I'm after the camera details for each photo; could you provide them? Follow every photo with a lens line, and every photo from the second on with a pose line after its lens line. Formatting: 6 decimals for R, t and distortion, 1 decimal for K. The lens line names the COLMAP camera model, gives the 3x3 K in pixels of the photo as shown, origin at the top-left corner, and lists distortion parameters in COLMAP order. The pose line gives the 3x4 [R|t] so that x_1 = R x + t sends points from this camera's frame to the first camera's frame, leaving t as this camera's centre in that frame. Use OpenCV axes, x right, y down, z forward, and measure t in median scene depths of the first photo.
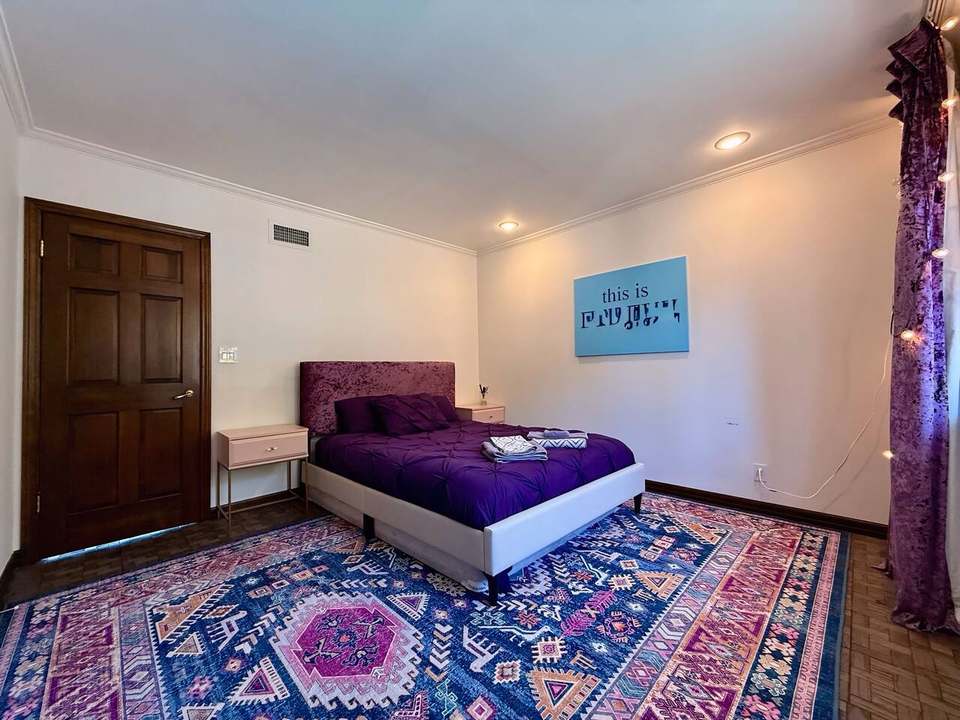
lens RADIAL K [[379.1, 0, 476.4], [0, 379.1, 360.9], [0, 0, 1]] dist [-0.002058, -0.000124]
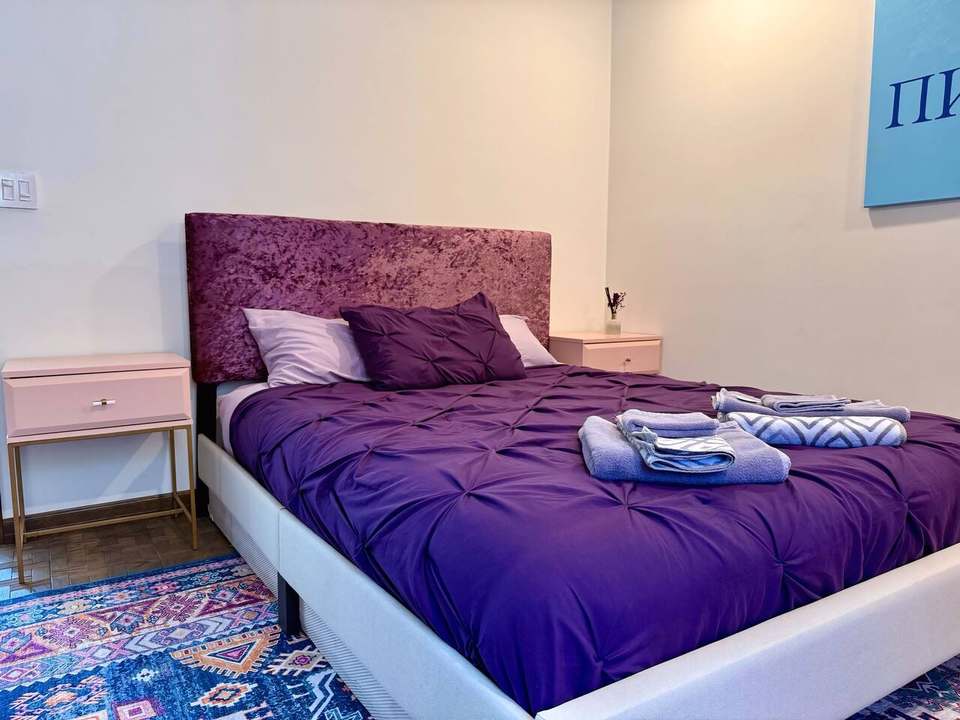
lens RADIAL K [[684.4, 0, 478.3], [0, 684.4, 366.5], [0, 0, 1]] dist [0.010996, -0.010124]
pose [[0.980253, 0.040873, -0.193479, 0.029622], [-0.013770, 0.990140, 0.139405, 0.065796], [0.197269, -0.133988, 0.971150, 0.284296]]
